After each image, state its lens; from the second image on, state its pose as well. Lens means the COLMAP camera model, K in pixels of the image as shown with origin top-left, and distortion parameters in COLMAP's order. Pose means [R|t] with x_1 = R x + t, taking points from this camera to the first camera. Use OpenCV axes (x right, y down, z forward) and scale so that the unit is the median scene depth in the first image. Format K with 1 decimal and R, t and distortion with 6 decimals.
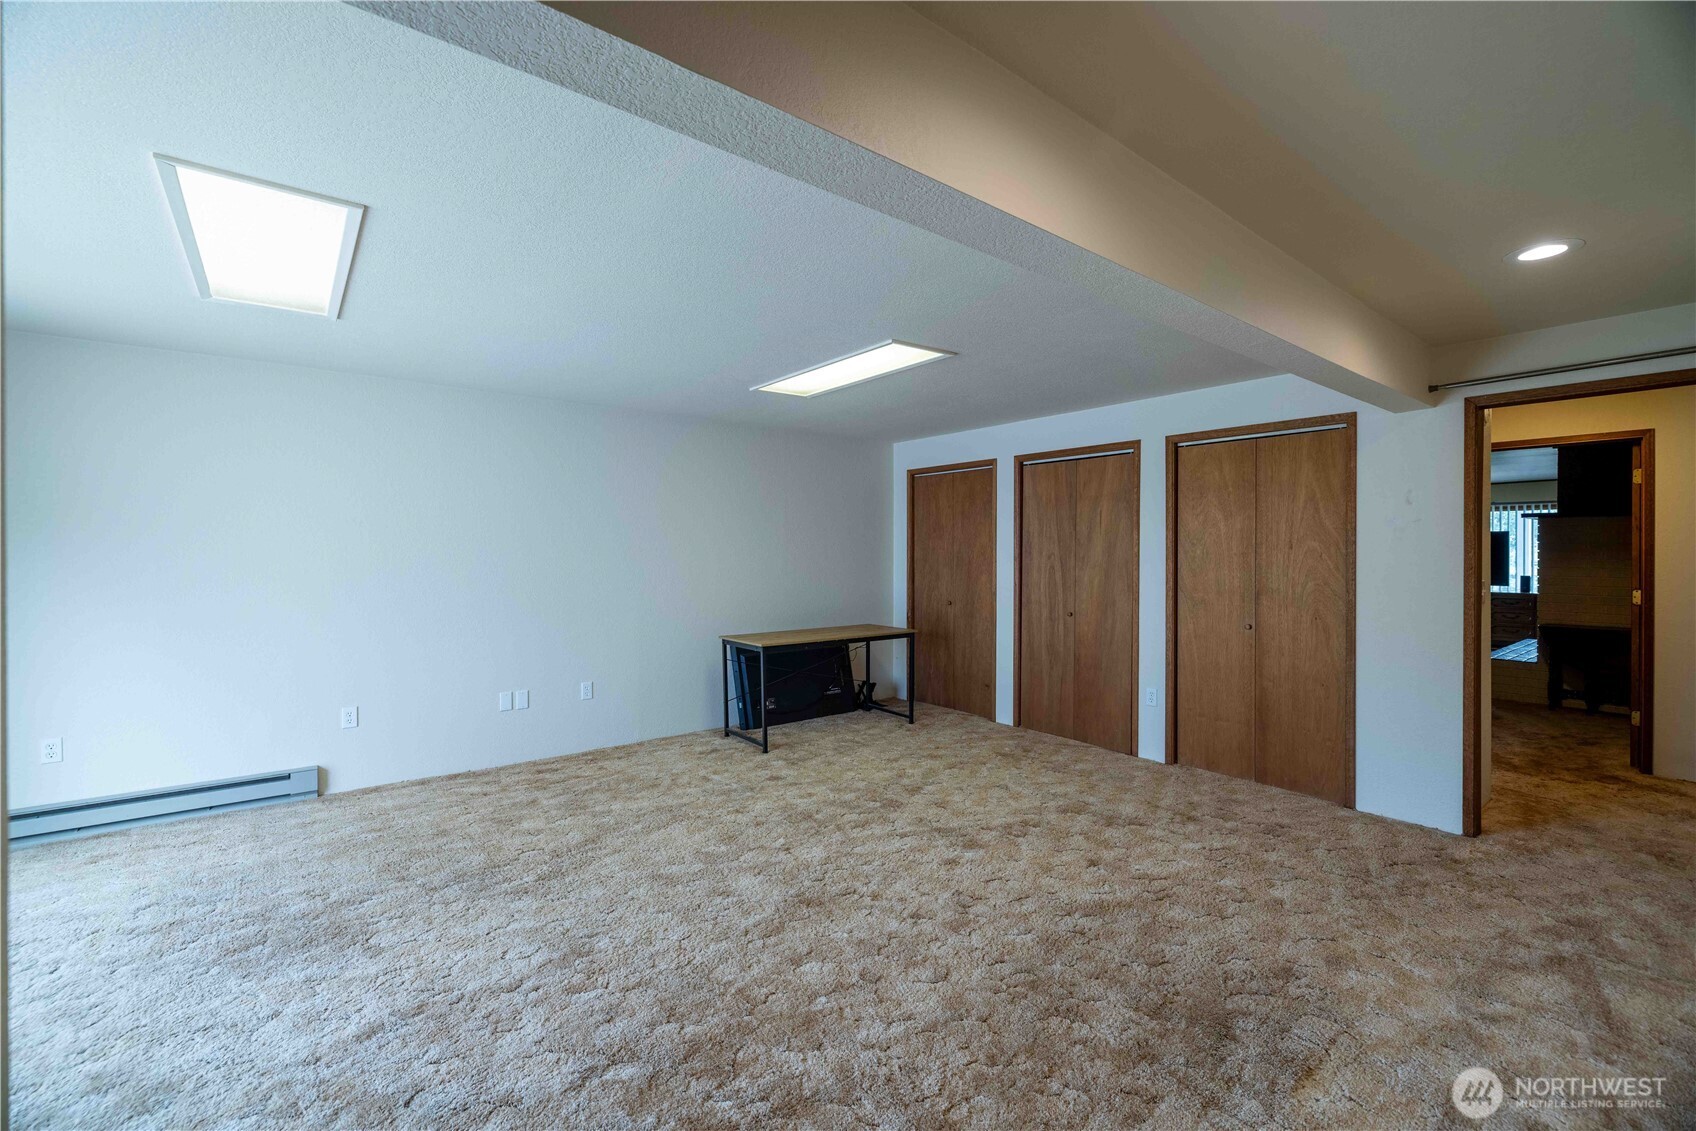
lens RADIAL K [[721.6, 0, 843.0], [0, 721.6, 559.0], [0, 0, 1]] dist [-0.000116, -0.000477]
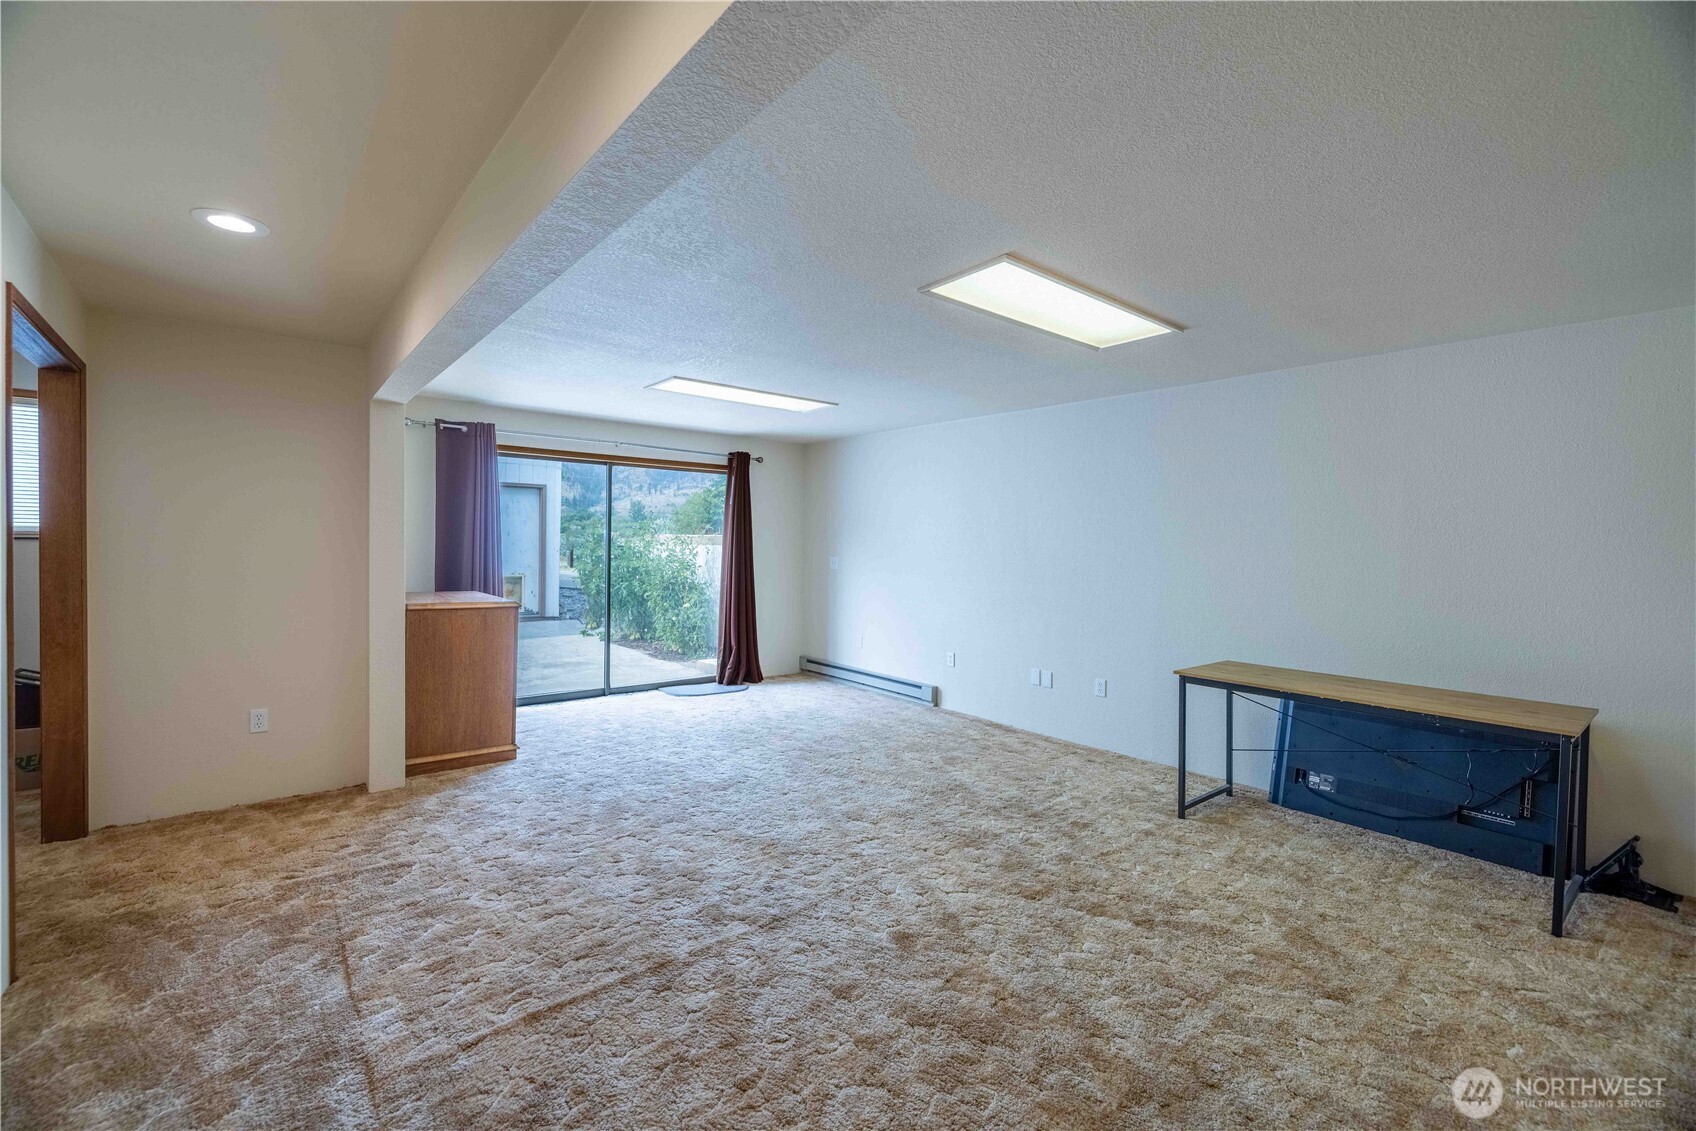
lens RADIAL K [[721.6, 0, 841.4], [0, 721.6, 562.2], [0, 0, 1]] dist [-0.000116, -0.000477]
pose [[0.013110, 0.029558, -0.999477, 0.789290], [-0.027124, 0.999206, 0.029195, -0.012698], [0.999546, 0.026727, 0.013901, 0.785228]]
